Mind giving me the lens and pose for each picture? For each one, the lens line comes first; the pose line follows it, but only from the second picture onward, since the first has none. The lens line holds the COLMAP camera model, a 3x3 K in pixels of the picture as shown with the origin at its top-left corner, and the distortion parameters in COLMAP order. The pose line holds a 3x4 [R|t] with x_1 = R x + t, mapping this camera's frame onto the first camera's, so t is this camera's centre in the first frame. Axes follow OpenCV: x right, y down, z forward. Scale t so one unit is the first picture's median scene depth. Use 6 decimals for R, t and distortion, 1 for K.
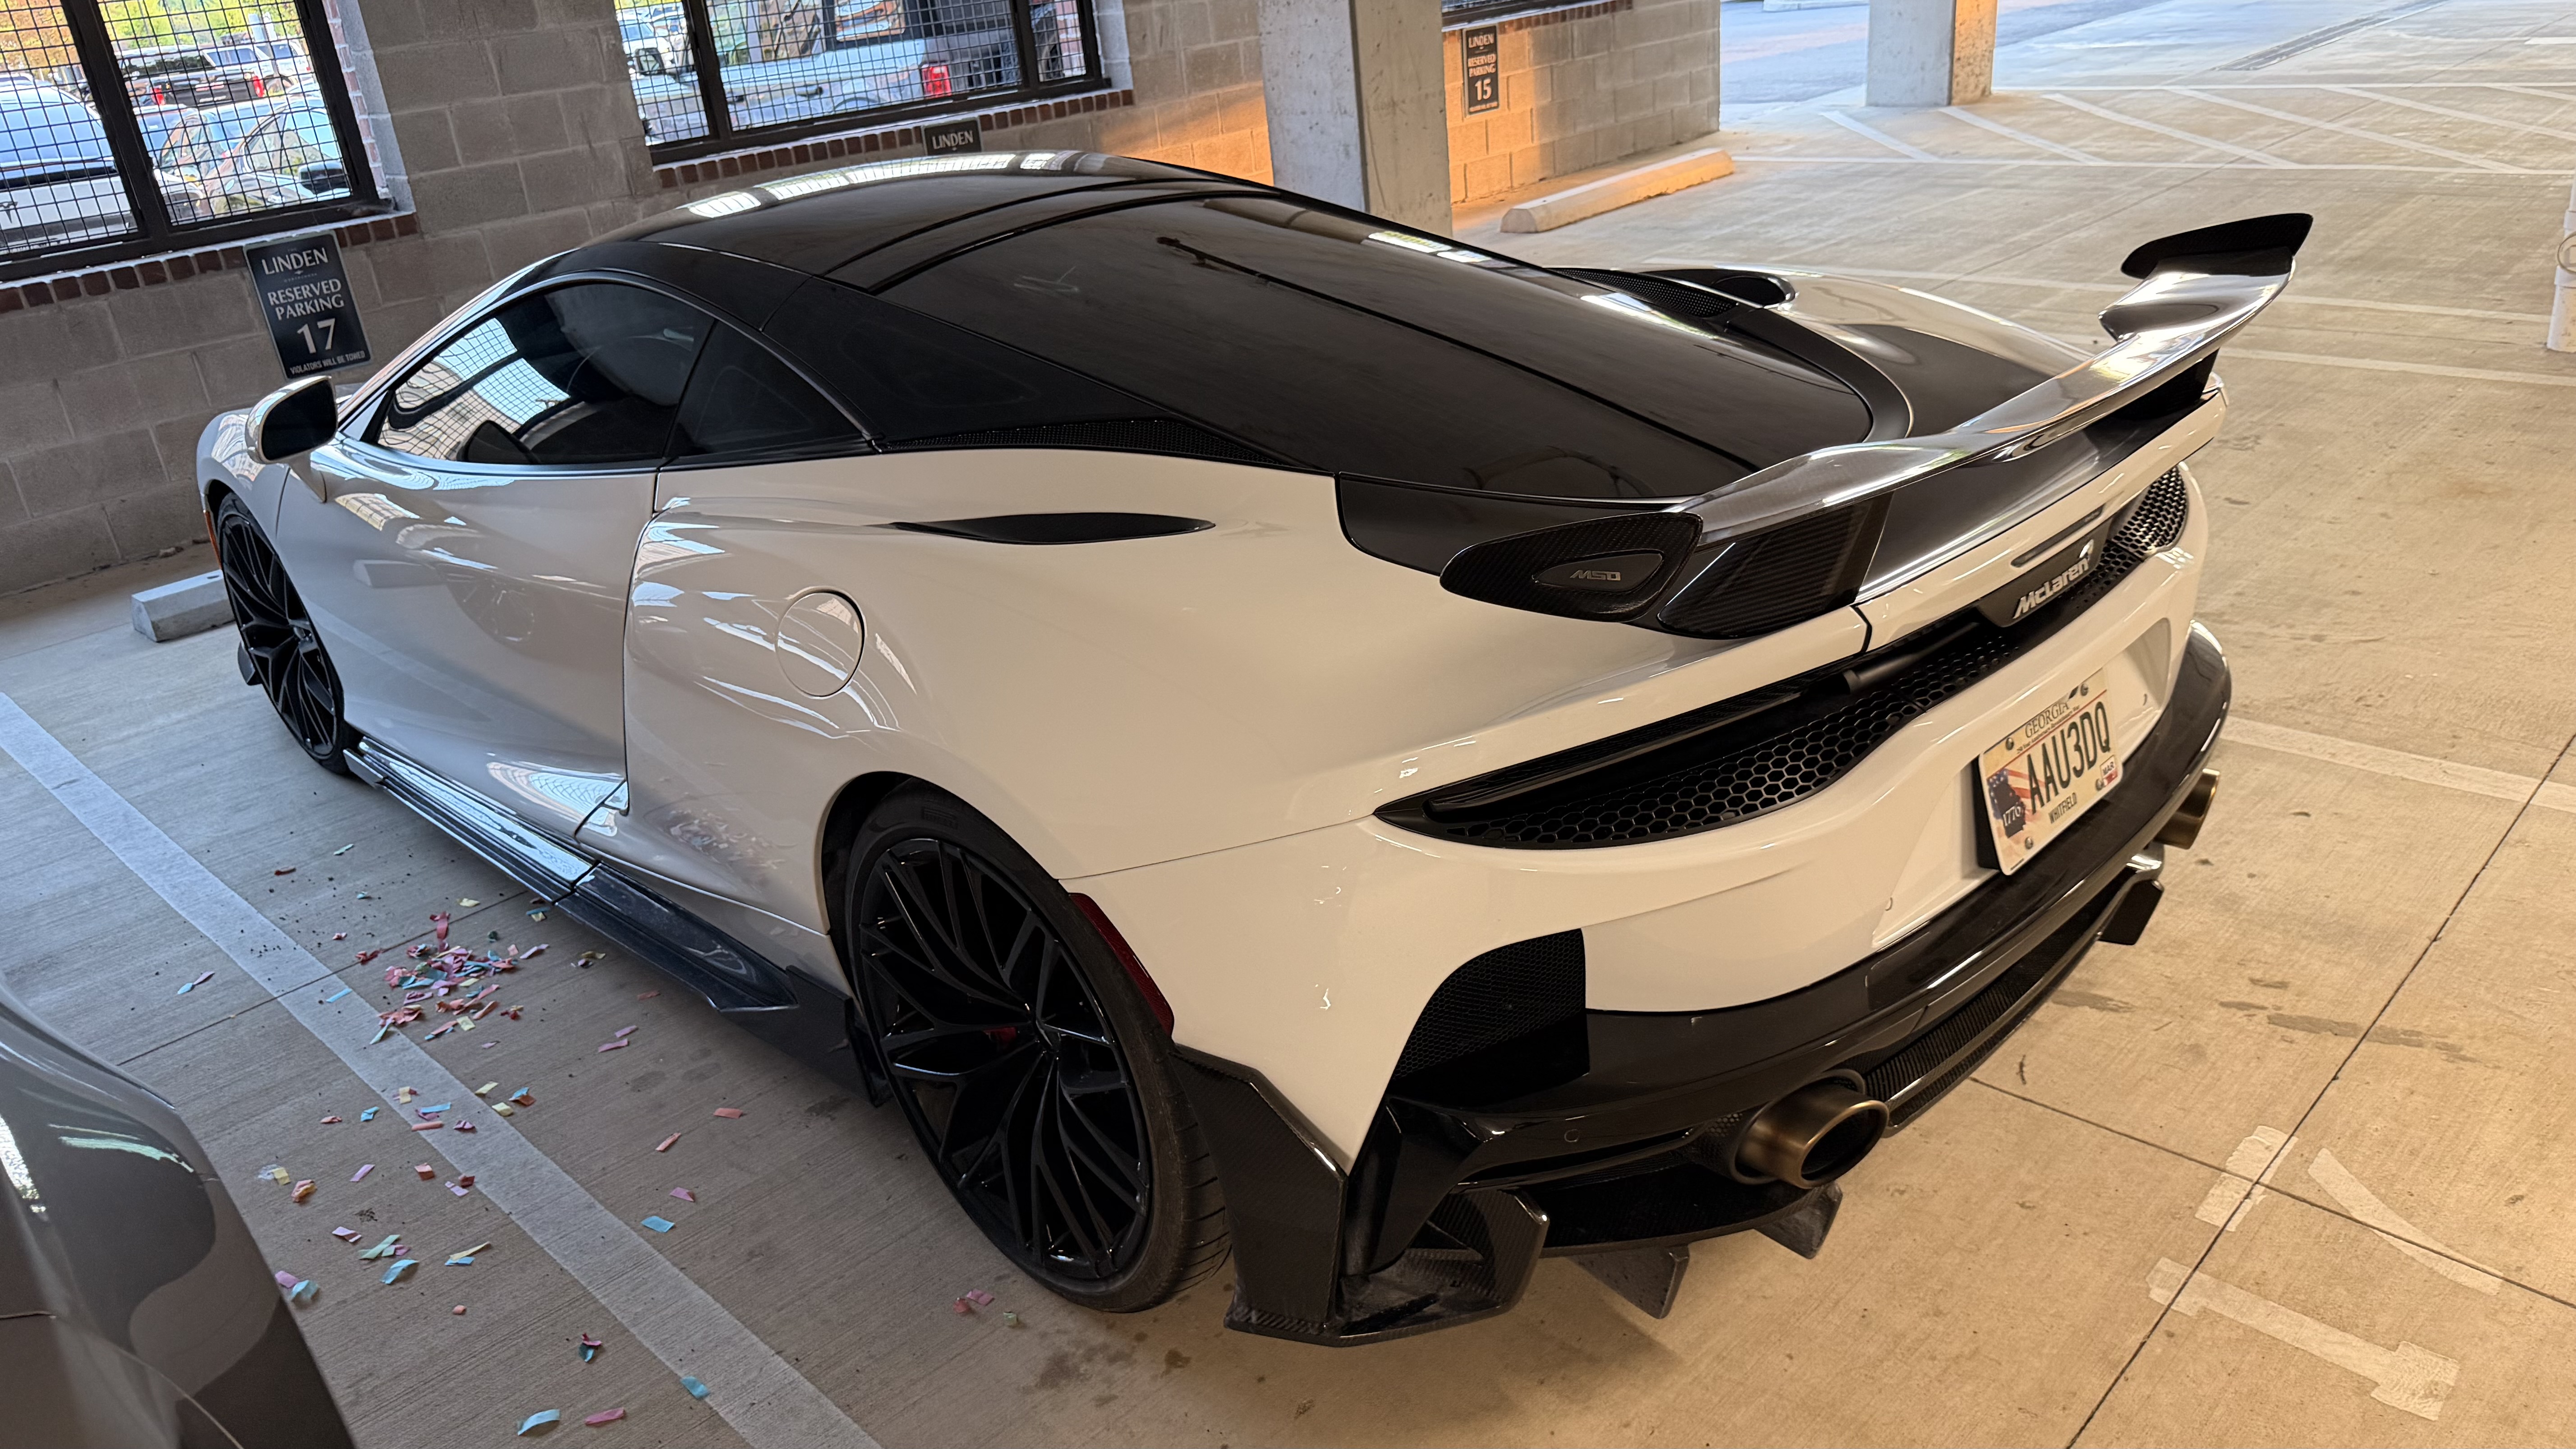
lens RADIAL K [[1792.4, 0, 1288.0], [0, 1792.4, 724.5], [0, 0, 1]] dist [0.075751, -0.140017]
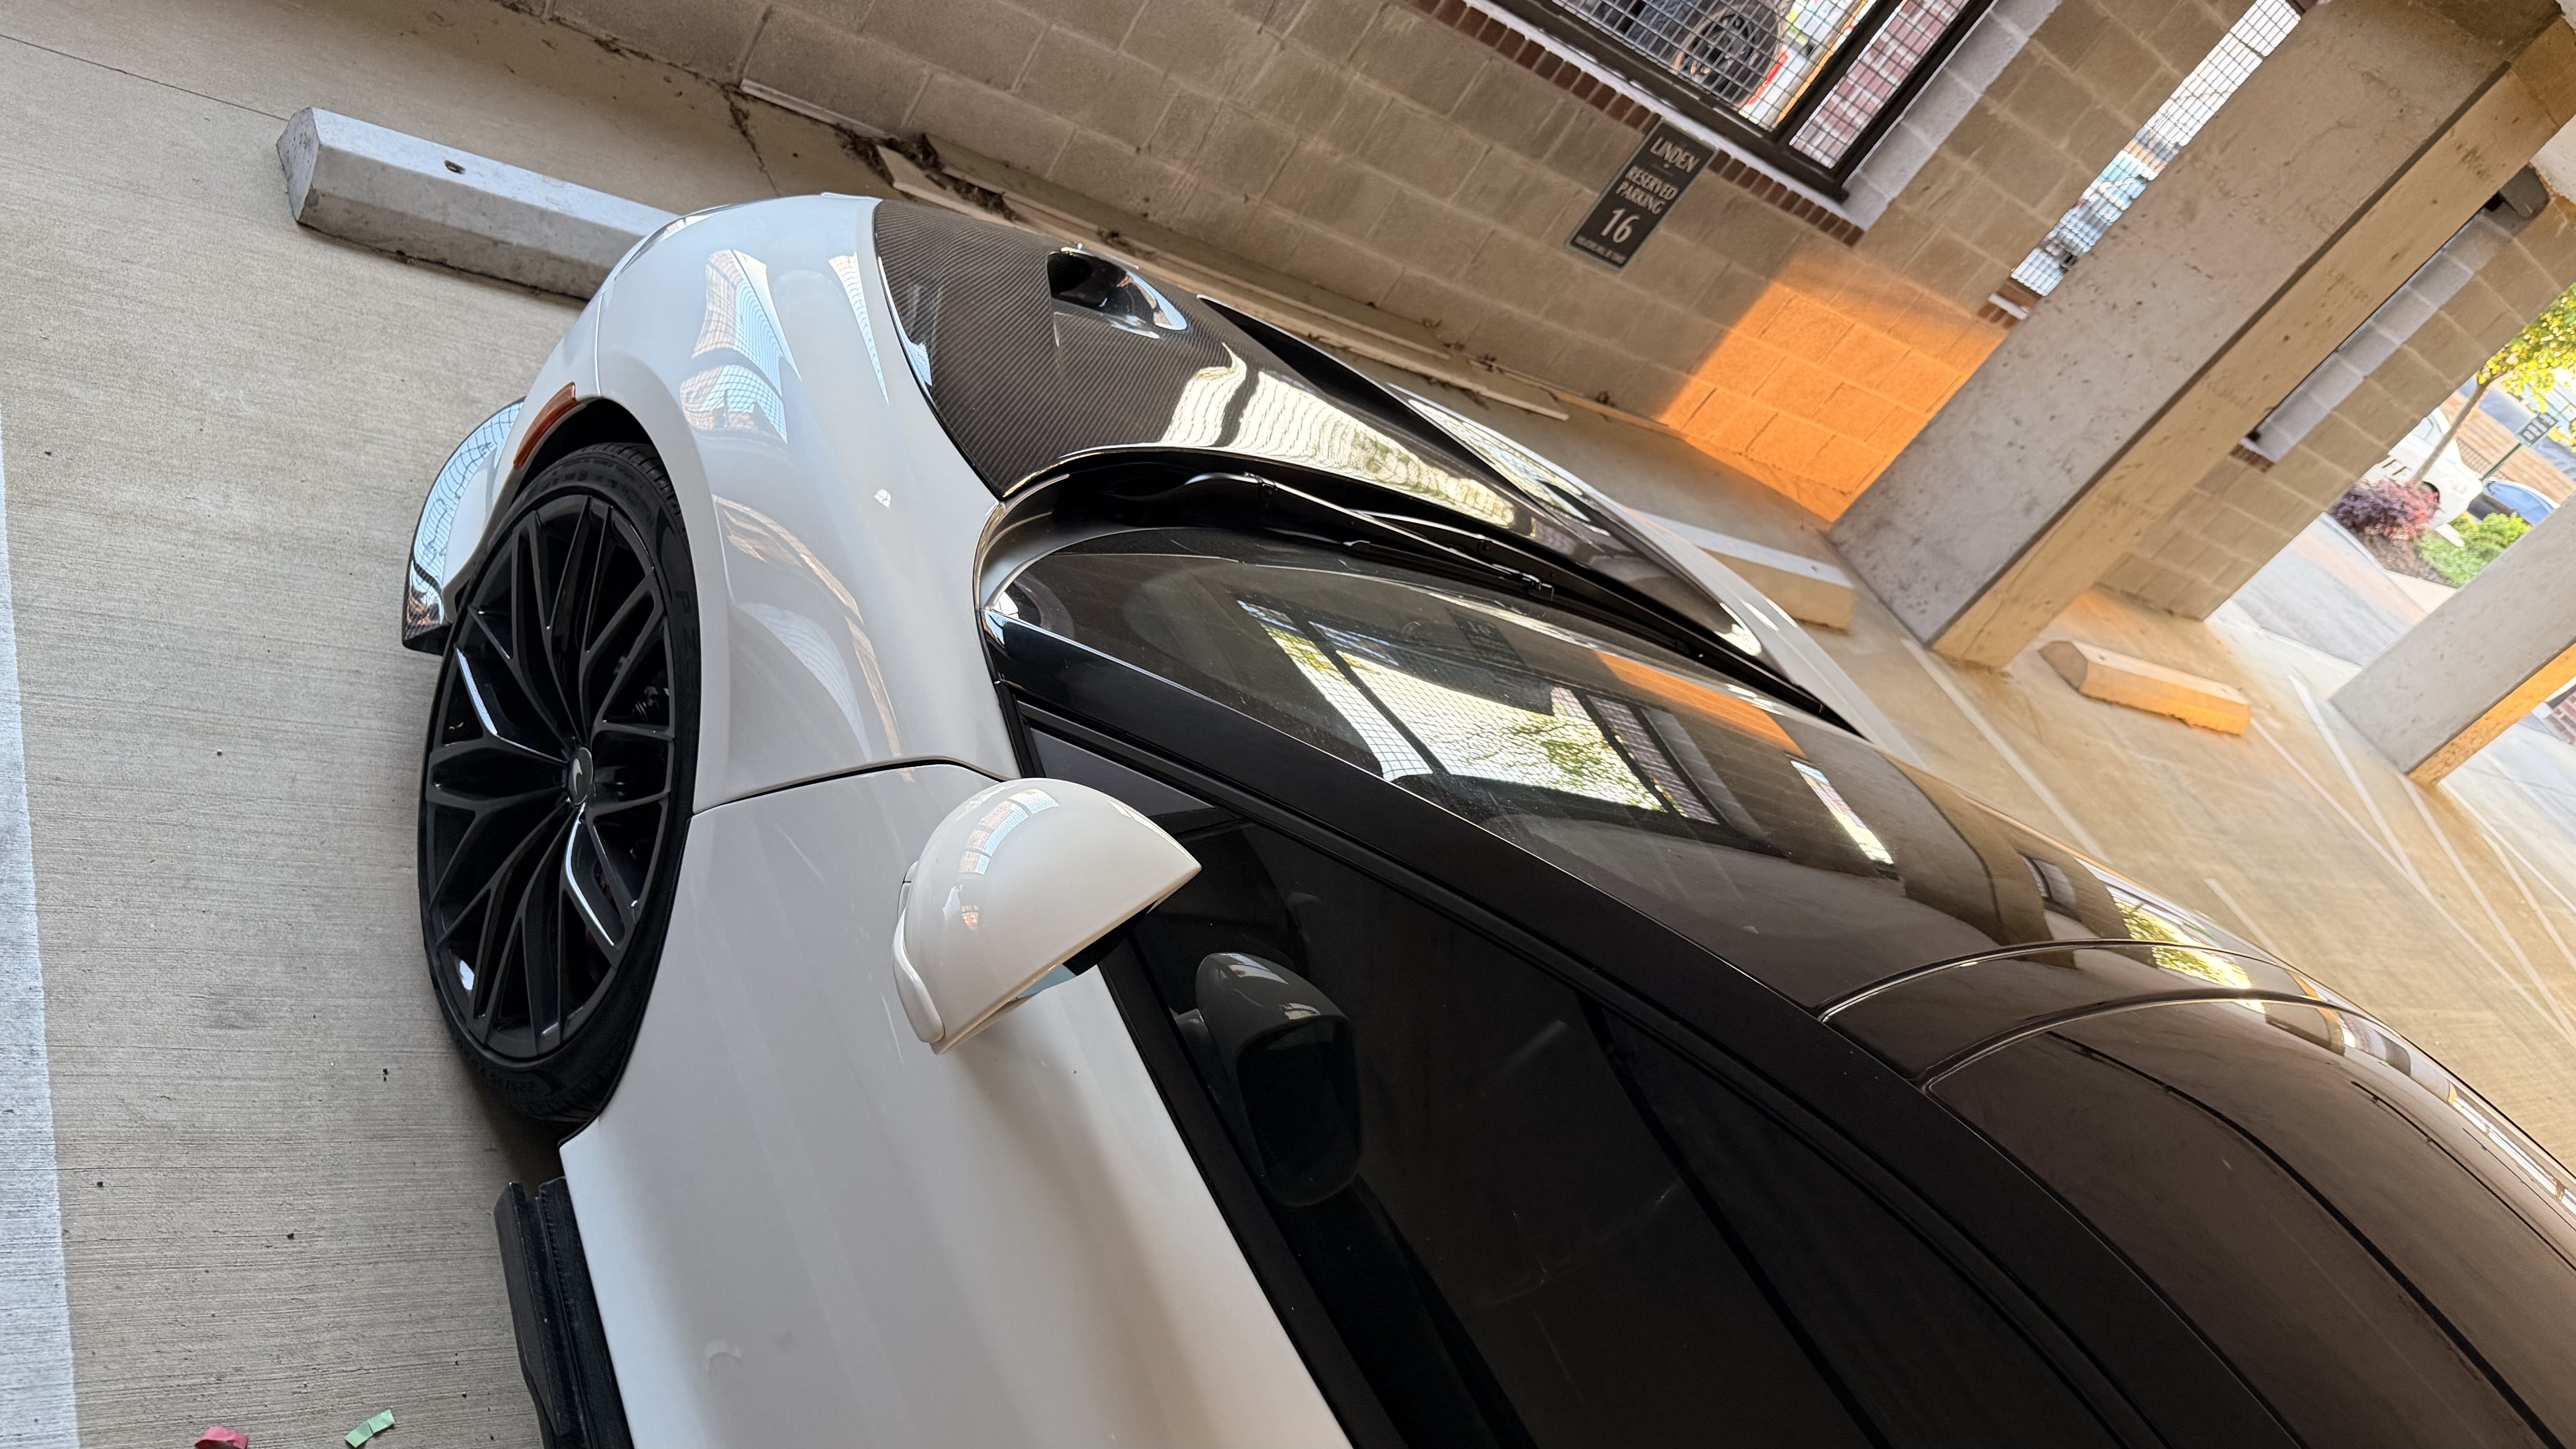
lens RADIAL K [[1878.5, 0, 1288.0], [0, 1878.5, 724.5], [0, 0, 1]] dist [-0.022296, -0.005149]
pose [[0.752501, 0.647158, 0.122187, -0.277115], [-0.656041, 0.752886, 0.052666, -0.113933], [-0.057910, -0.119791, 0.991109, 0.309700]]
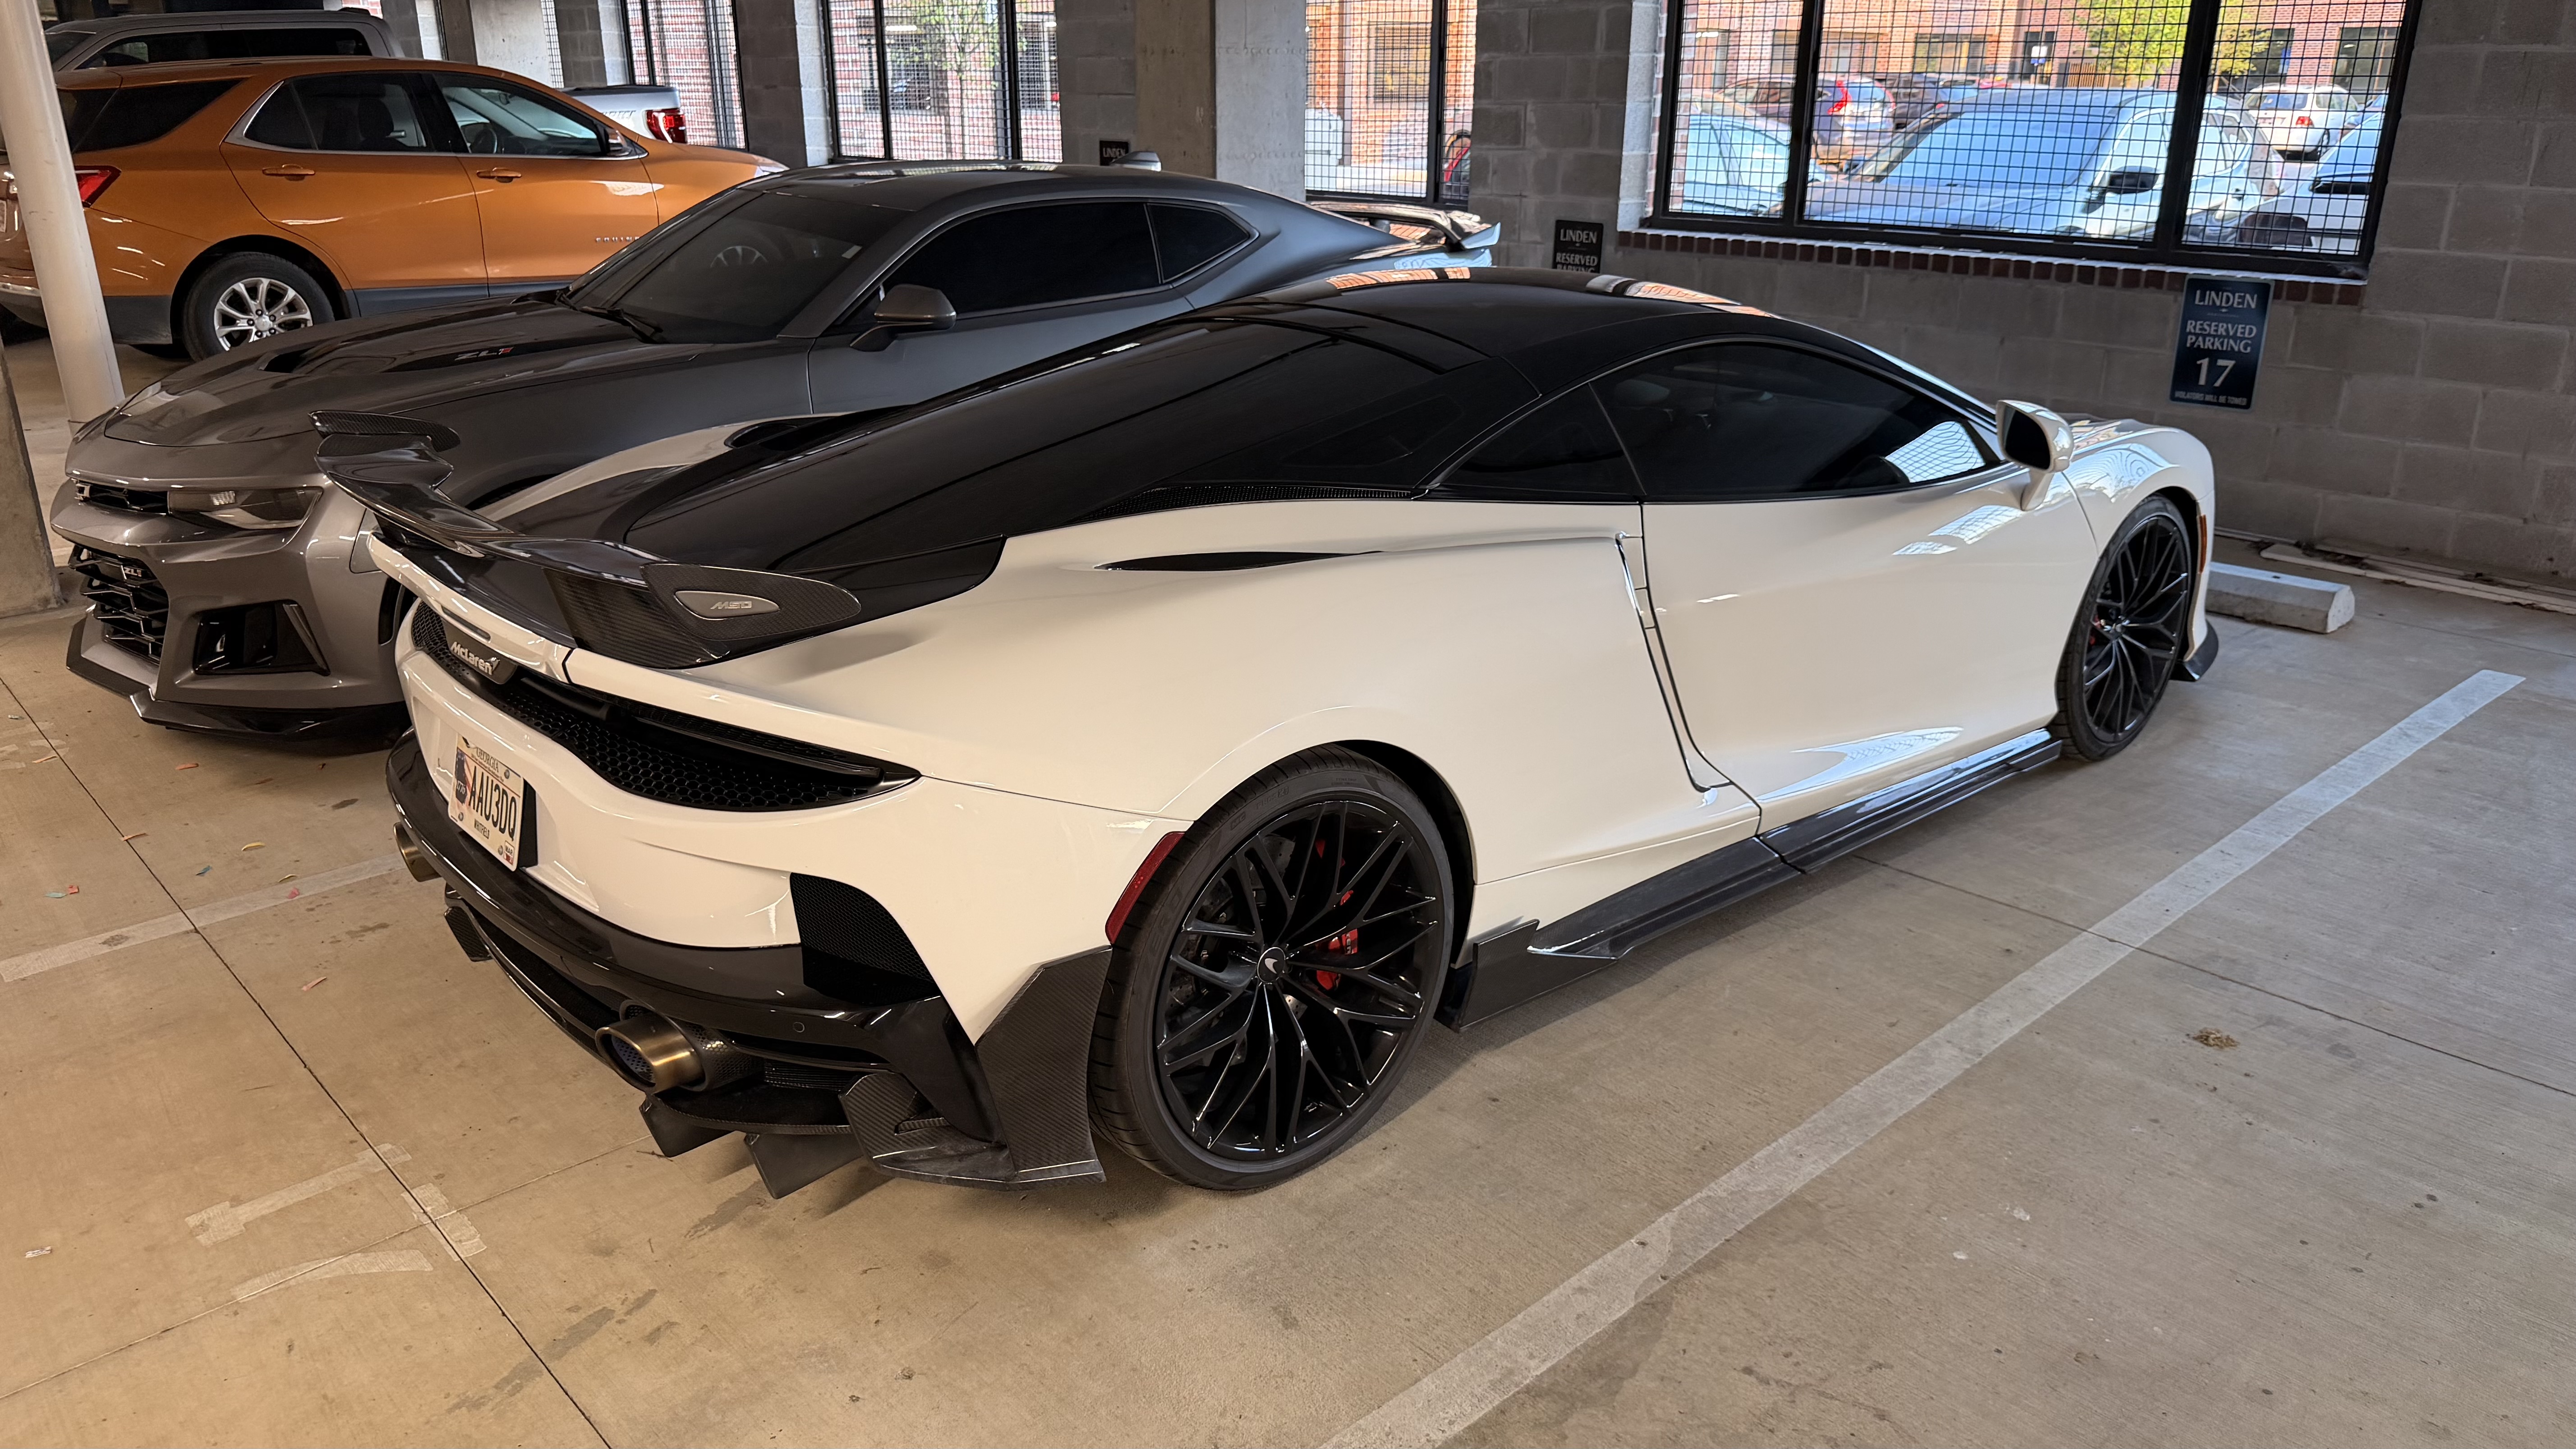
lens RADIAL K [[1795.2, 0, 1288.0], [0, 1795.2, 724.5], [0, 0, 1]] dist [0.149766, -0.233695]
pose [[-0.059227, 0.428159, -0.901760, 0.490178], [-0.387277, 0.822738, 0.416075, -0.255283], [0.920059, 0.373874, 0.117088, 0.416566]]
